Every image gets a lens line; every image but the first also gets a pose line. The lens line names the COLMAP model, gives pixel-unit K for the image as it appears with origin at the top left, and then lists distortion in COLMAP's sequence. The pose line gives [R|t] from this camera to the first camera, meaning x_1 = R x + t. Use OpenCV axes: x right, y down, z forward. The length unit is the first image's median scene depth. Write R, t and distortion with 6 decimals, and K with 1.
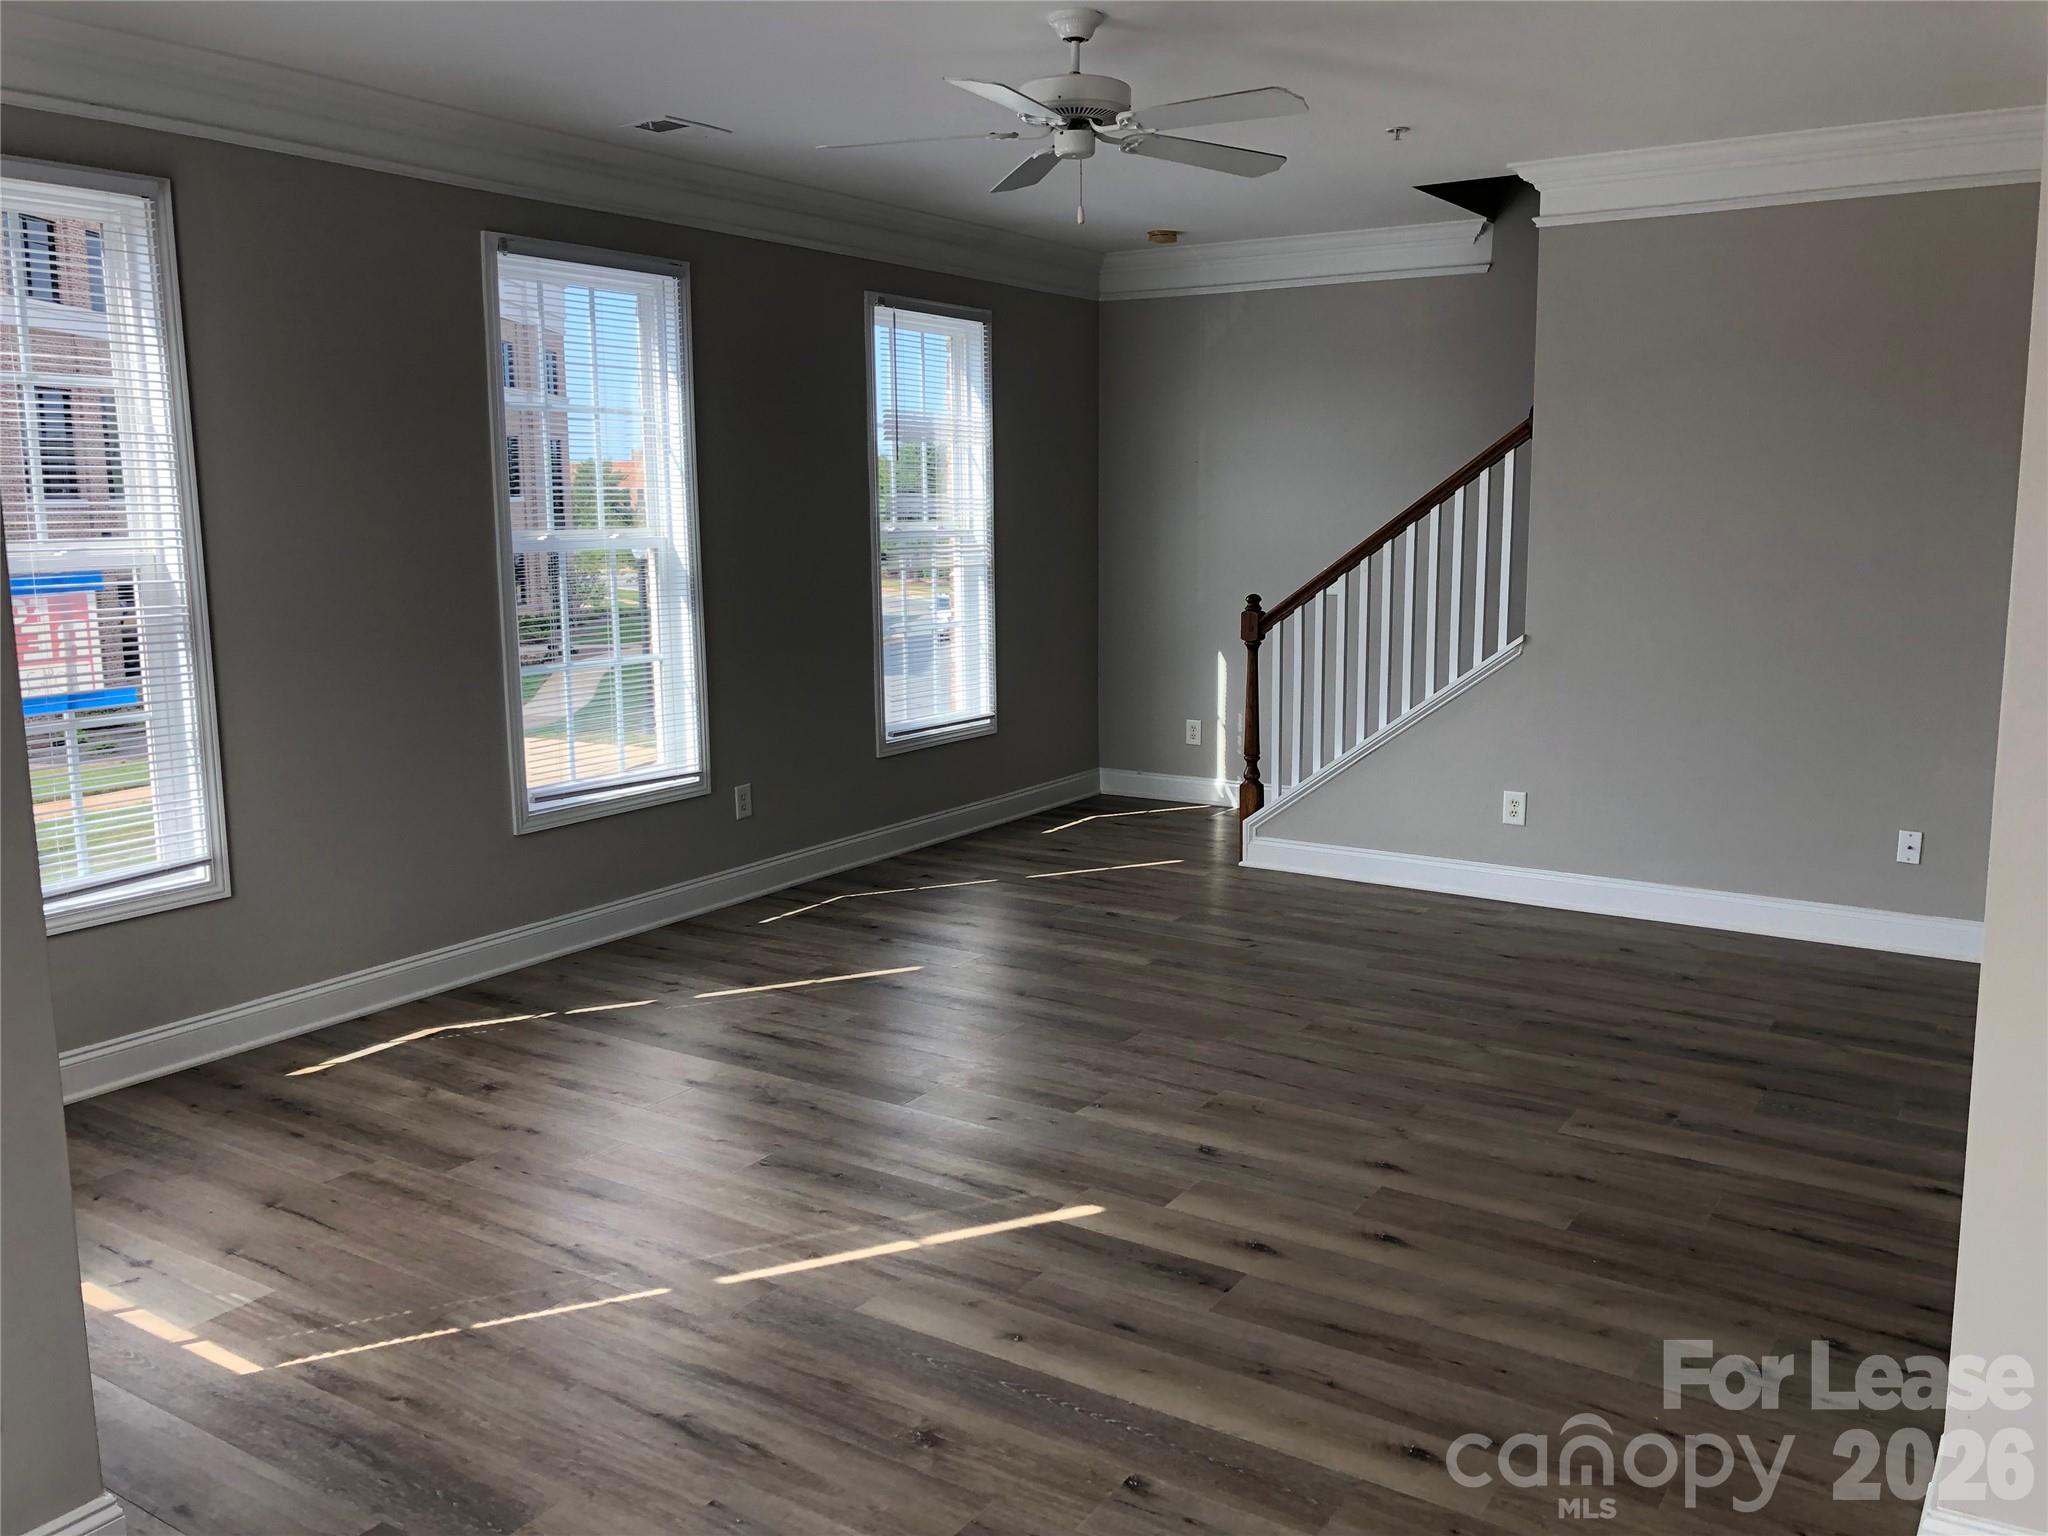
lens RADIAL K [[1701.1, 0, 1024.0], [0, 1701.1, 768.0], [0, 0, 1]] dist [0.069475, -0.006729]
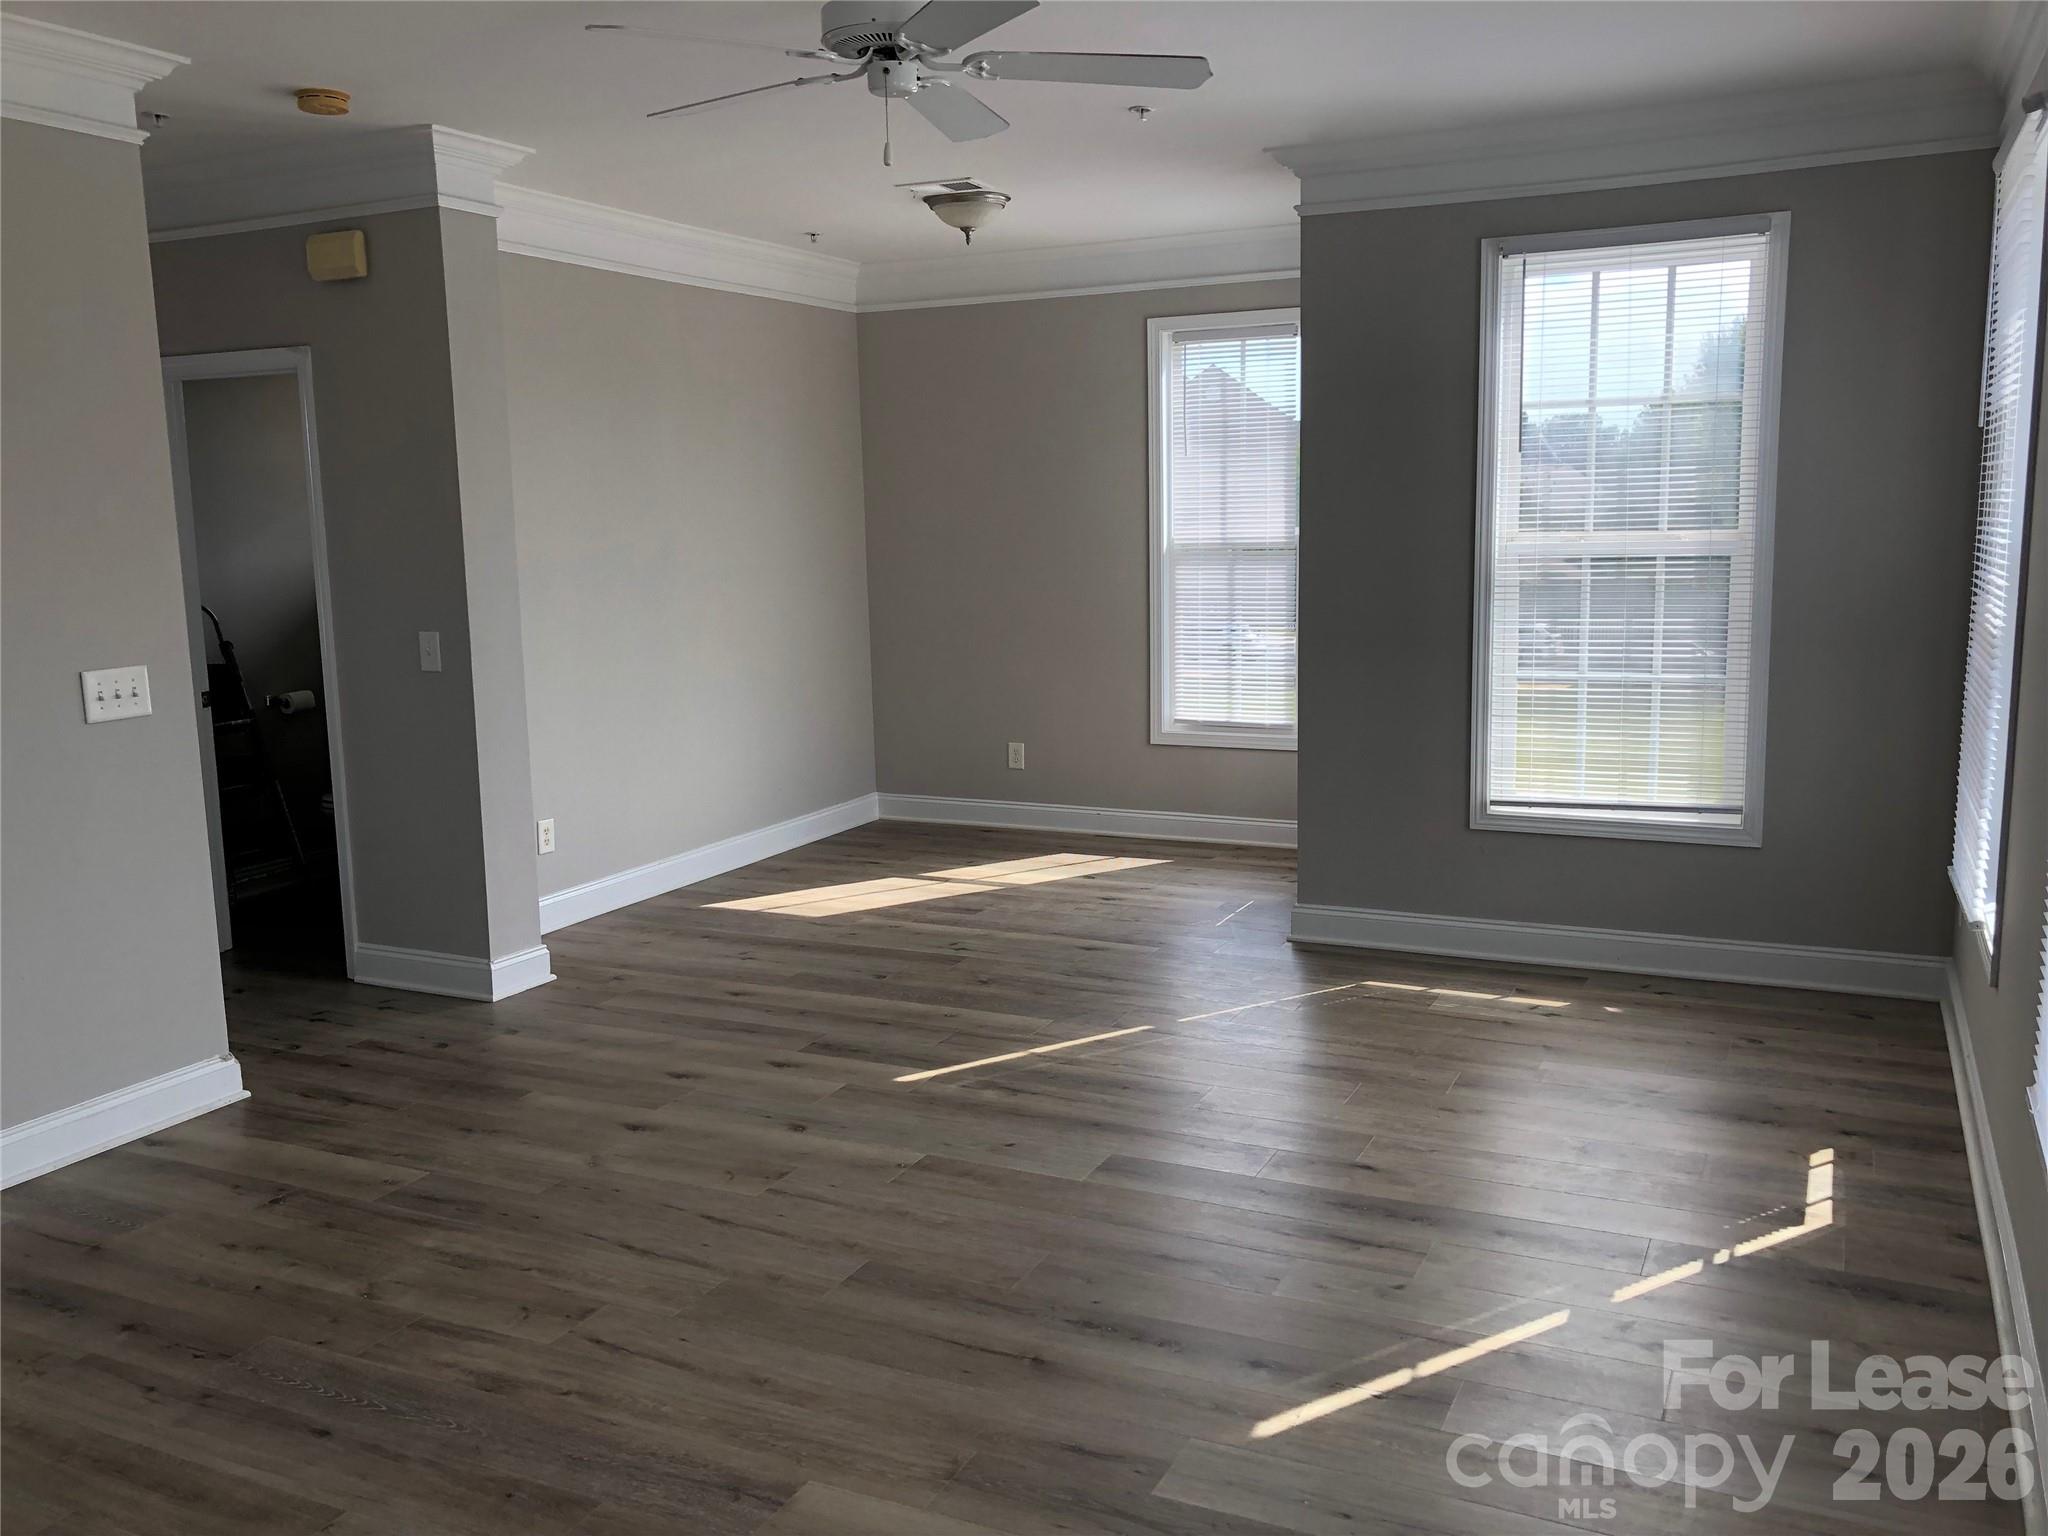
lens RADIAL K [[1701.1, 0, 1024.0], [0, 1701.1, 768.0], [0, 0, 1]] dist [0.069475, -0.006729]
pose [[-0.992325, 0.044828, -0.115243, 0.080884], [0.006940, 0.950693, 0.310056, -0.321273], [0.123460, 0.306876, -0.943708, 1.971221]]
